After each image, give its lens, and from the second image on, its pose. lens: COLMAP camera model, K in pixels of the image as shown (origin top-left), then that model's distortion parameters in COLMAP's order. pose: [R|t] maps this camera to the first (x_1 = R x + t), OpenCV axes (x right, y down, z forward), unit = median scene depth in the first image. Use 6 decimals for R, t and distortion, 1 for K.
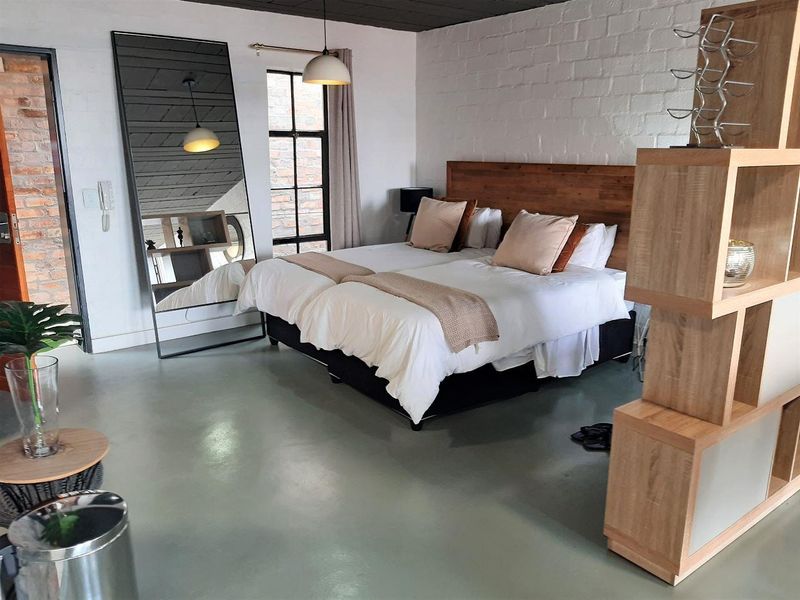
lens RADIAL K [[629.2, 0, 403.2], [0, 629.2, 295.8], [0, 0, 1]] dist [0.072979, -0.140786]
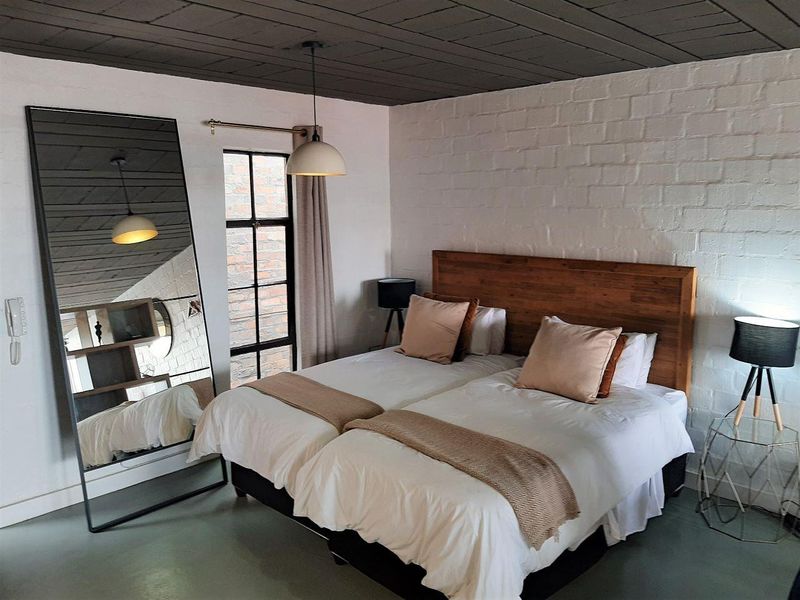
lens RADIAL K [[629.2, 0, 407.3], [0, 629.2, 296.0], [0, 0, 1]] dist [0.072979, -0.140786]
pose [[0.989762, -0.028683, 0.139813, -0.115475], [0.039952, 0.996115, -0.078473, -0.109190], [-0.137019, 0.083256, 0.987063, 0.198545]]
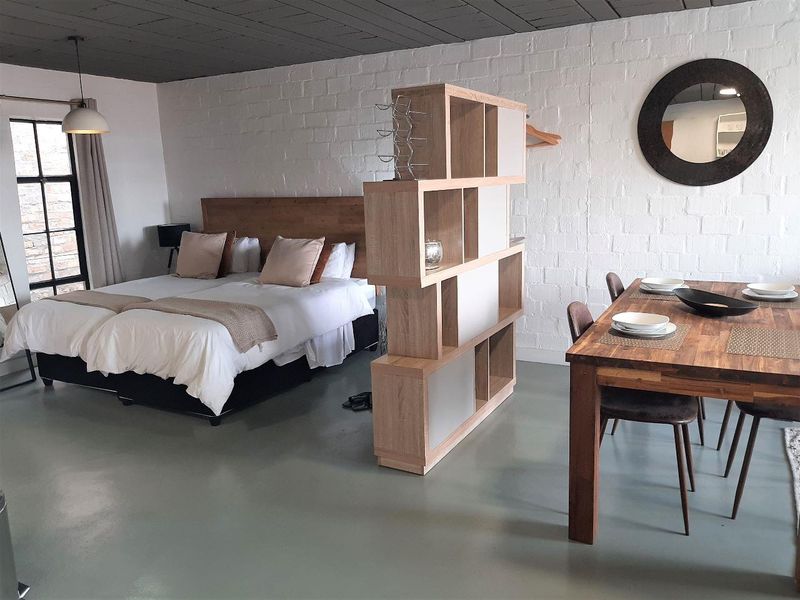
lens RADIAL K [[629.2, 0, 405.3], [0, 629.2, 296.3], [0, 0, 1]] dist [0.072979, -0.140786]
pose [[0.915060, -0.106231, 0.389075, -0.068461], [0.127373, 0.991435, -0.028870, 0.041931], [-0.382676, 0.075975, 0.920754, -0.180877]]
